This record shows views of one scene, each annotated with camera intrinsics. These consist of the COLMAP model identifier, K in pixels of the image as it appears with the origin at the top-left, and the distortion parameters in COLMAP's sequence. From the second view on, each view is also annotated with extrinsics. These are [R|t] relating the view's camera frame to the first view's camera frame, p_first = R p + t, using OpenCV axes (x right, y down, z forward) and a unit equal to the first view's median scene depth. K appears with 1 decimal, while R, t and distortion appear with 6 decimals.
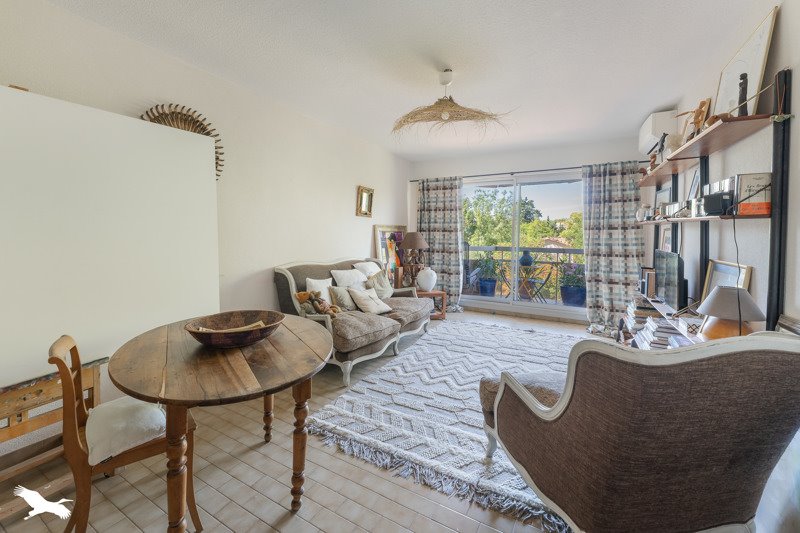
lens RADIAL K [[312.0, 0, 399.7], [0, 312.0, 242.4], [0, 0, 1]] dist [0.000618, 0.000004]
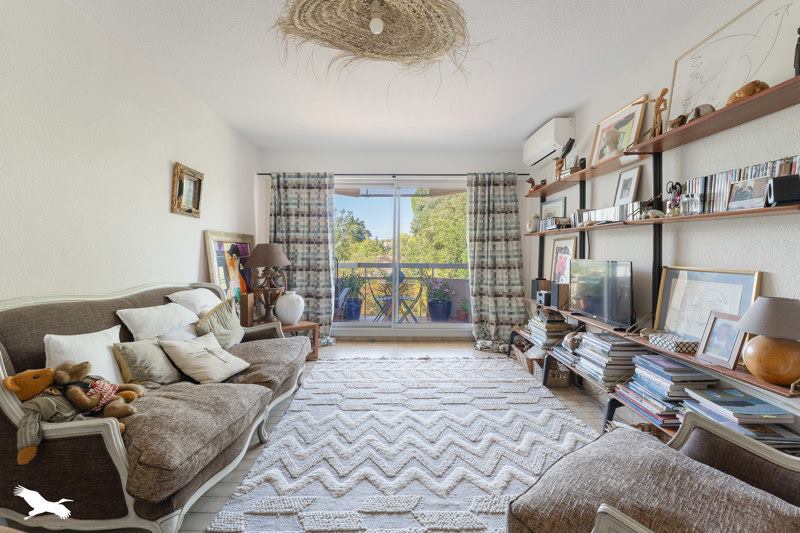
lens RADIAL K [[311.5, 0, 400.3], [0, 311.5, 262.3], [0, 0, 1]] dist [-0.002919, -0.000426]
pose [[0.865771, -0.016814, 0.500158, -0.063882], [0.014931, 0.999858, 0.007768, 0.011877], [-0.500218, 0.000742, 0.865899, 0.291130]]
